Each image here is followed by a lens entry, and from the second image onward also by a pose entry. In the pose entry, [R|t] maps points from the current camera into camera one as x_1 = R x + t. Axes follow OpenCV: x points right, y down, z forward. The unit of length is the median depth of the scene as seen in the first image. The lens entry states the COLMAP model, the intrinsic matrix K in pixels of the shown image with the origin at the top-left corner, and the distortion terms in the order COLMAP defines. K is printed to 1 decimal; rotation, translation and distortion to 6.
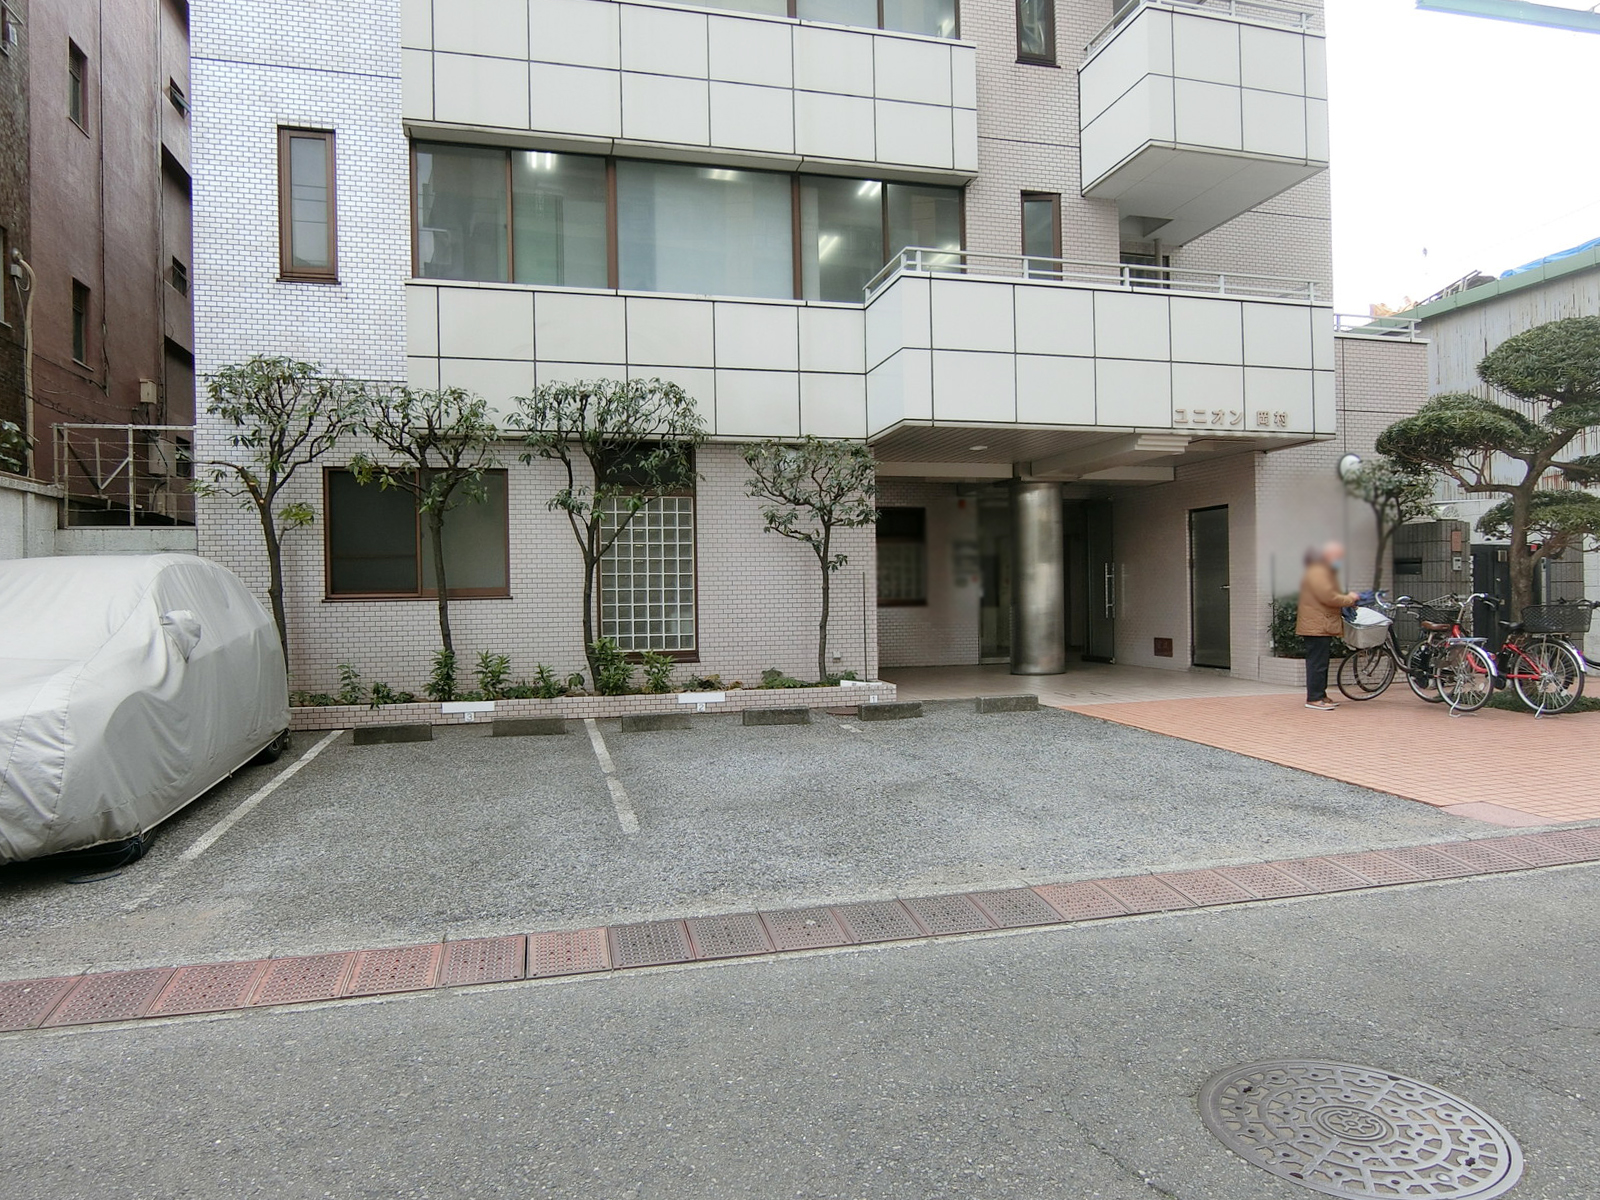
lens RADIAL K [[998.4, 0, 799.1], [0, 998.4, 616.8], [0, 0, 1]] dist [-0.018855, -0.003337]
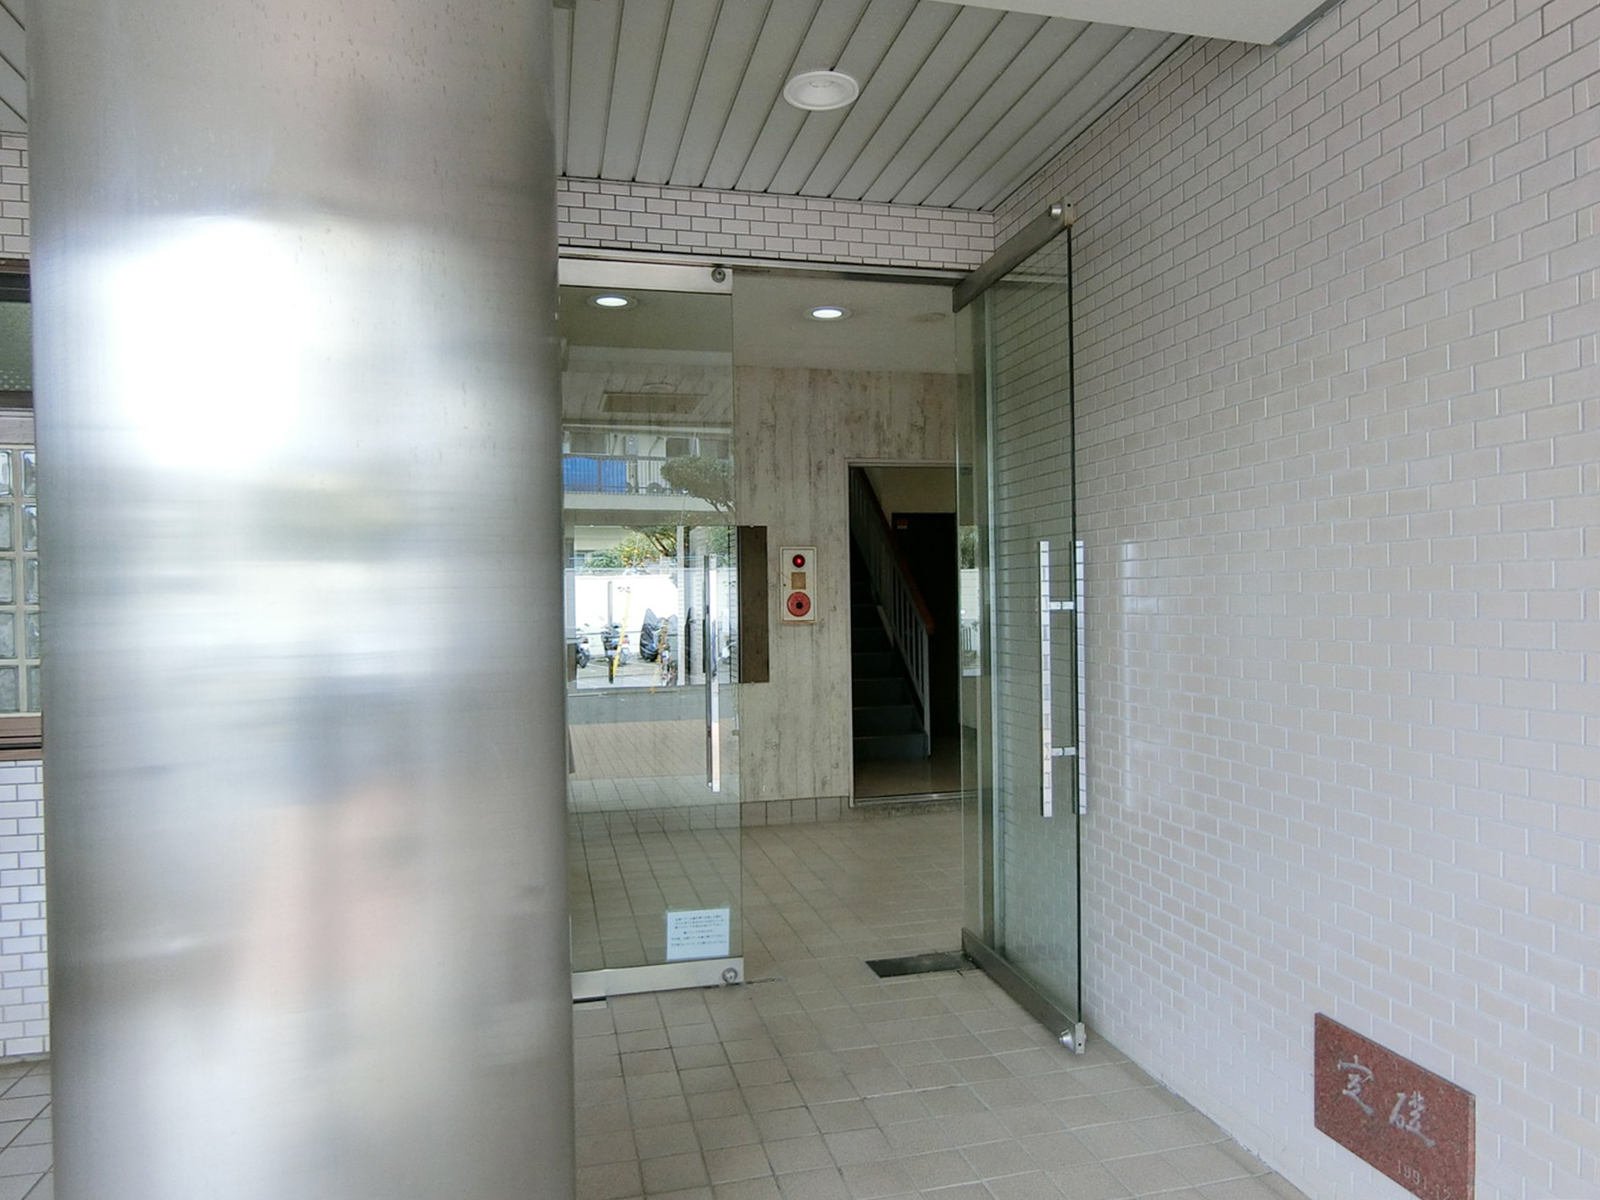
lens RADIAL K [[930.5, 0, 800.0], [0, 930.5, 600.0], [0, 0, 1]] dist [-0.032143, 0.022257]
pose [[0.998664, 0.003906, -0.051528, 0.408747], [-0.004692, 0.999874, -0.015135, -0.058277], [0.051462, 0.015357, 0.998557, 1.224973]]
